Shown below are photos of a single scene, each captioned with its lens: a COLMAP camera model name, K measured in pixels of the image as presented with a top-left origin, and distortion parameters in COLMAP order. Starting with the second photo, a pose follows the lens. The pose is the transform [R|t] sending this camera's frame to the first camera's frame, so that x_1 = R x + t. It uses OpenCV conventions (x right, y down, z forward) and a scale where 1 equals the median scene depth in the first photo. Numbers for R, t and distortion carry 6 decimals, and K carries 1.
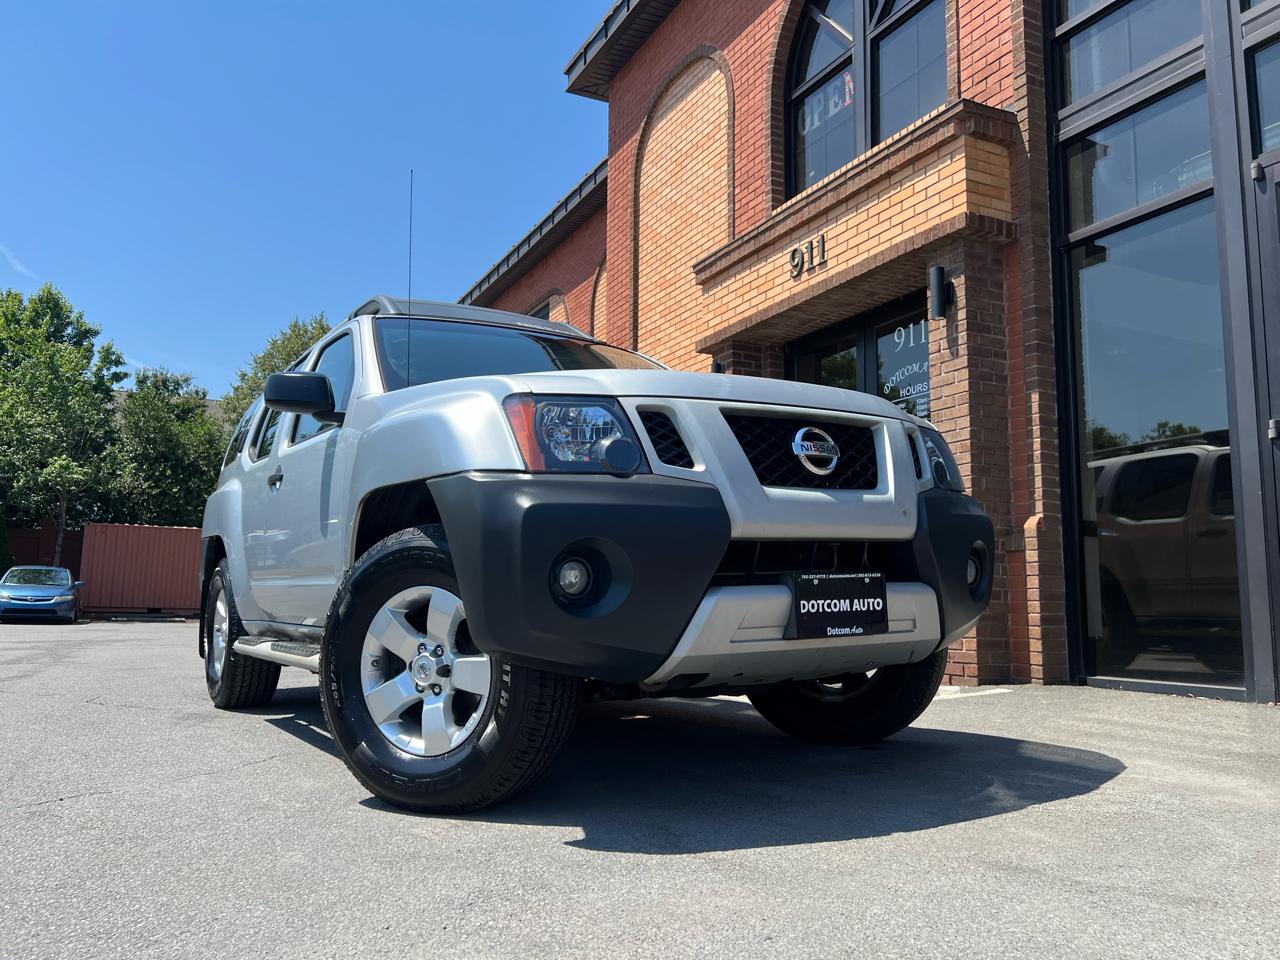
lens RADIAL K [[966.9, 0, 642.5], [0, 966.9, 483.5], [0, 0, 1]] dist [0.051647, -0.052504]
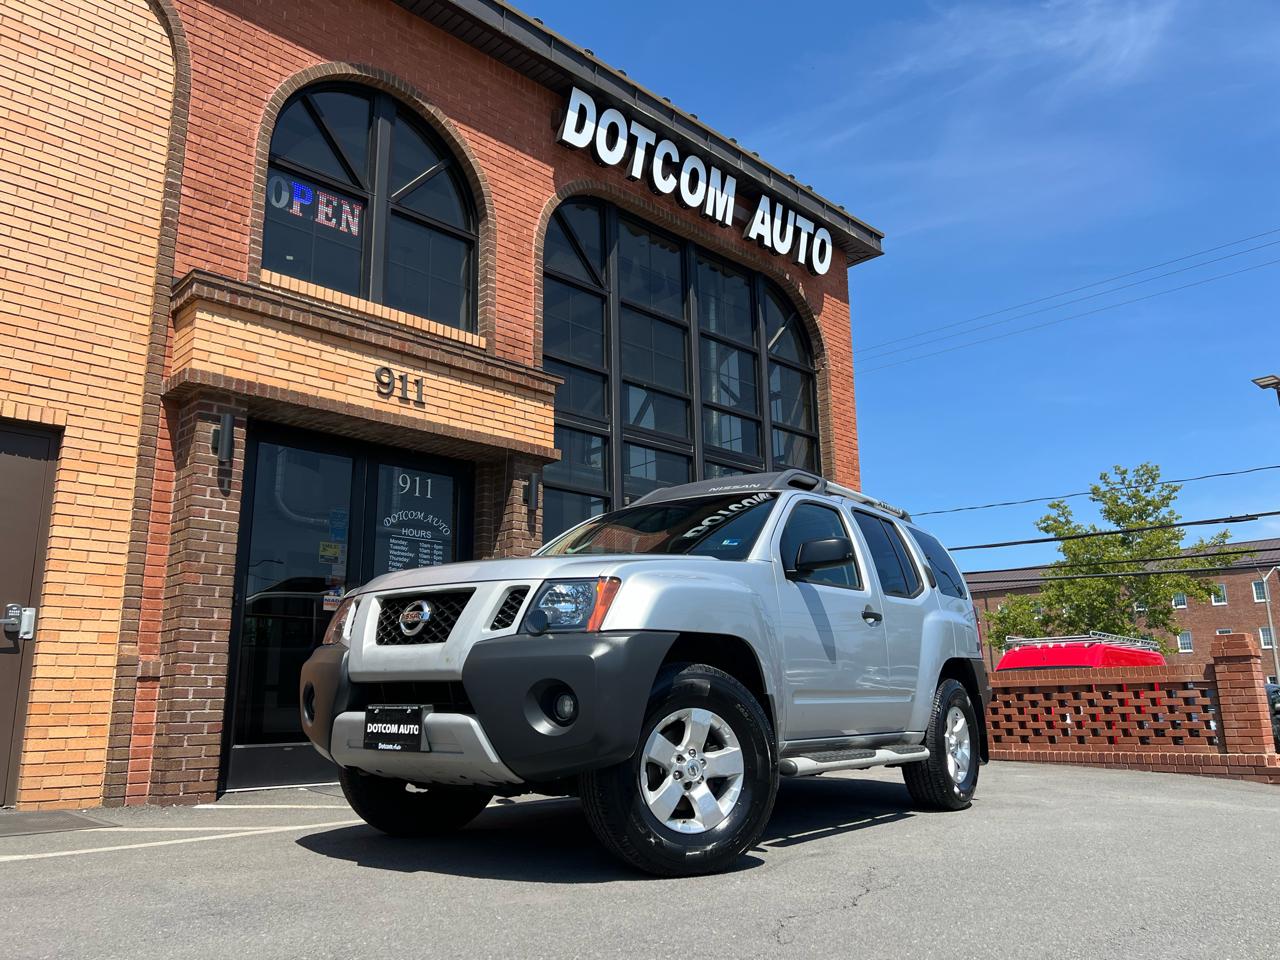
lens RADIAL K [[957.2, 0, 645.4], [0, 957.2, 486.1], [0, 0, 1]] dist [0.079723, -0.103077]
pose [[-0.297091, 0.213915, 0.930579, -0.905051], [-0.108390, 0.960728, -0.255449, 0.117246], [-0.948677, -0.176757, -0.262238, 1.052005]]
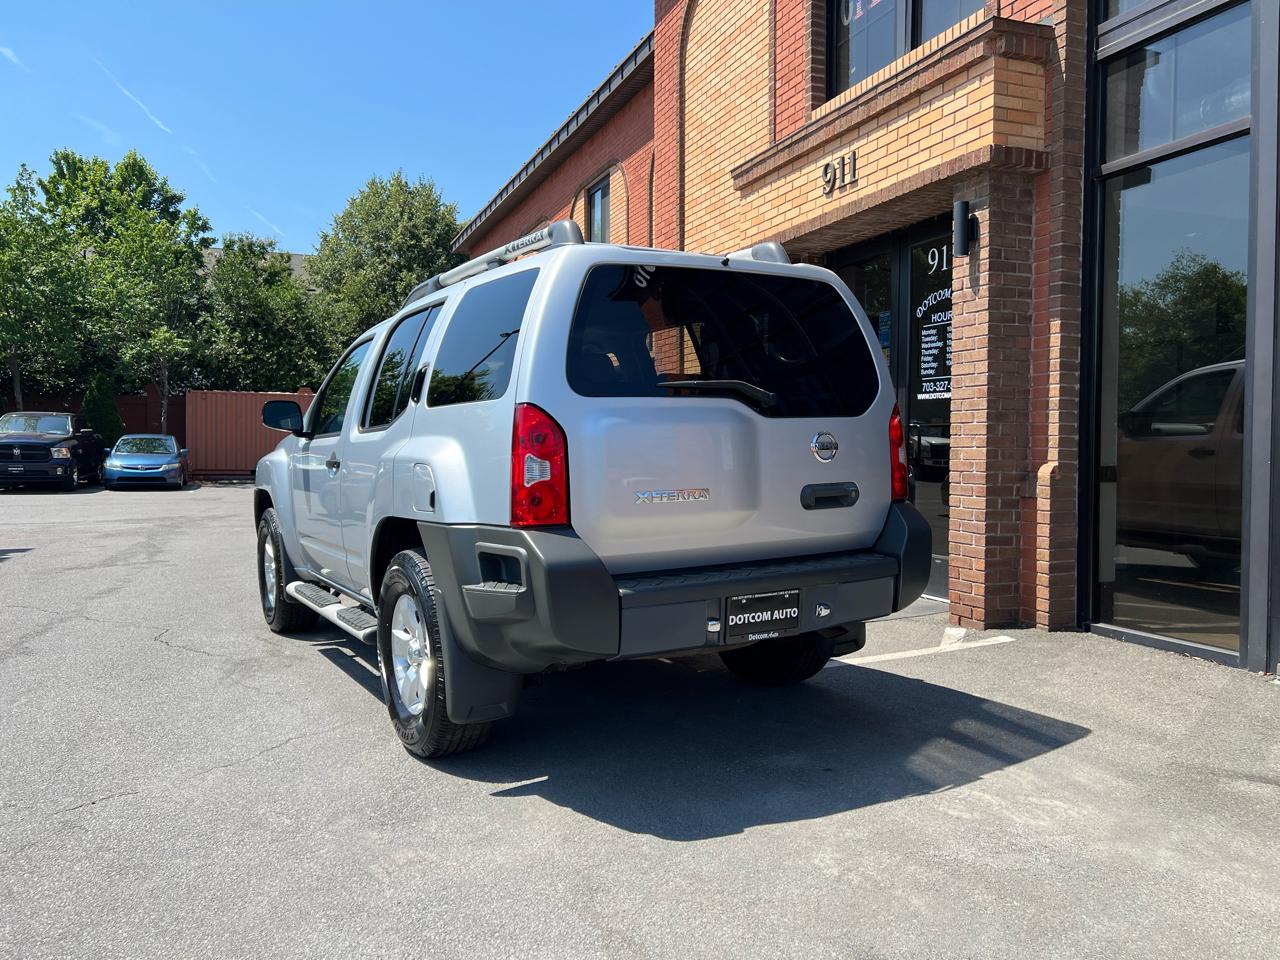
lens RADIAL K [[966.7, 0, 654.8], [0, 966.7, 472.5], [0, 0, 1]] dist [0.038198, -0.036880]
pose [[0.996561, -0.006350, -0.082622, 0.068804], [0.018999, 0.988008, 0.153226, -0.096213], [0.080658, -0.154269, 0.984731, -0.006974]]
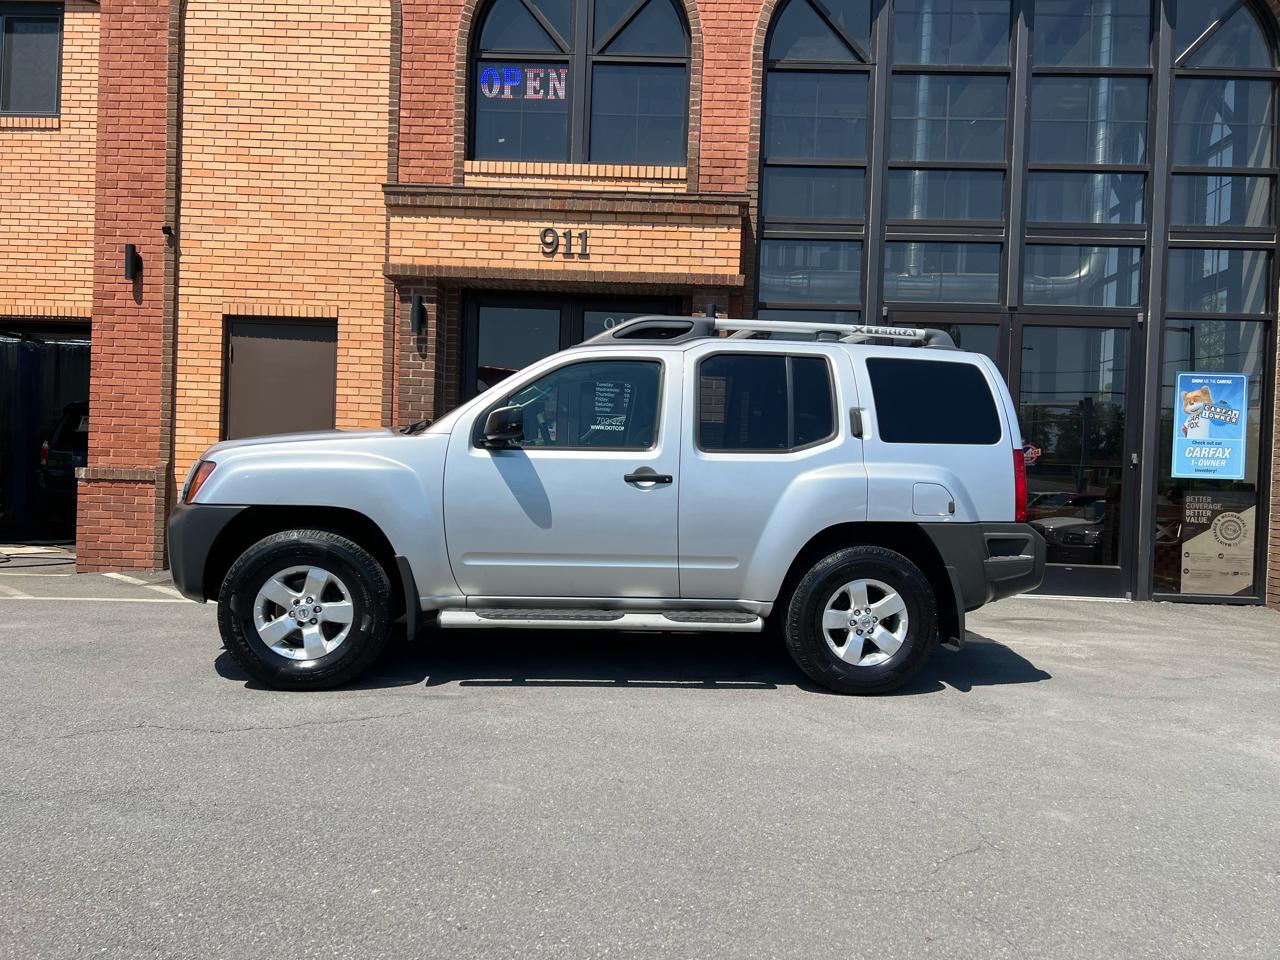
lens RADIAL K [[966.9, 0, 642.5], [0, 966.9, 483.5], [0, 0, 1]] dist [0.051647, -0.052504]
pose [[0.488239, 0.000497, 0.872710, -0.854624], [-0.144821, 0.986181, 0.080459, -0.054151], [-0.860610, -0.165670, 0.481564, 0.315061]]
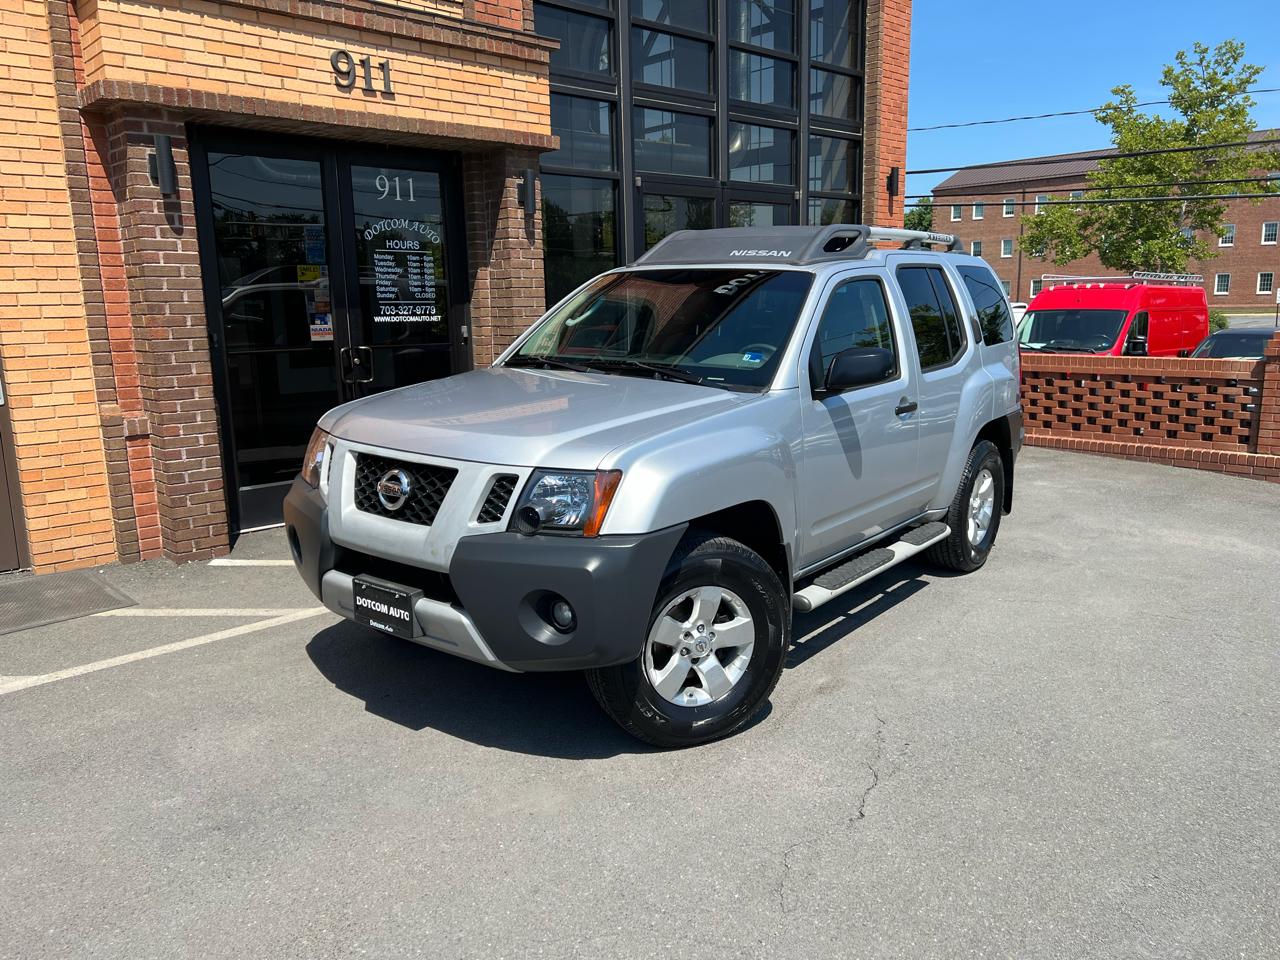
lens RADIAL K [[966.2, 0, 640.2], [0, 966.2, 483.3], [0, 0, 1]] dist [0.041260, -0.044153]
pose [[-0.273709, -0.182113, 0.944414, -0.837365], [-0.106314, 0.981622, 0.158476, -0.036423], [-0.955919, -0.057028, -0.288040, 1.041386]]
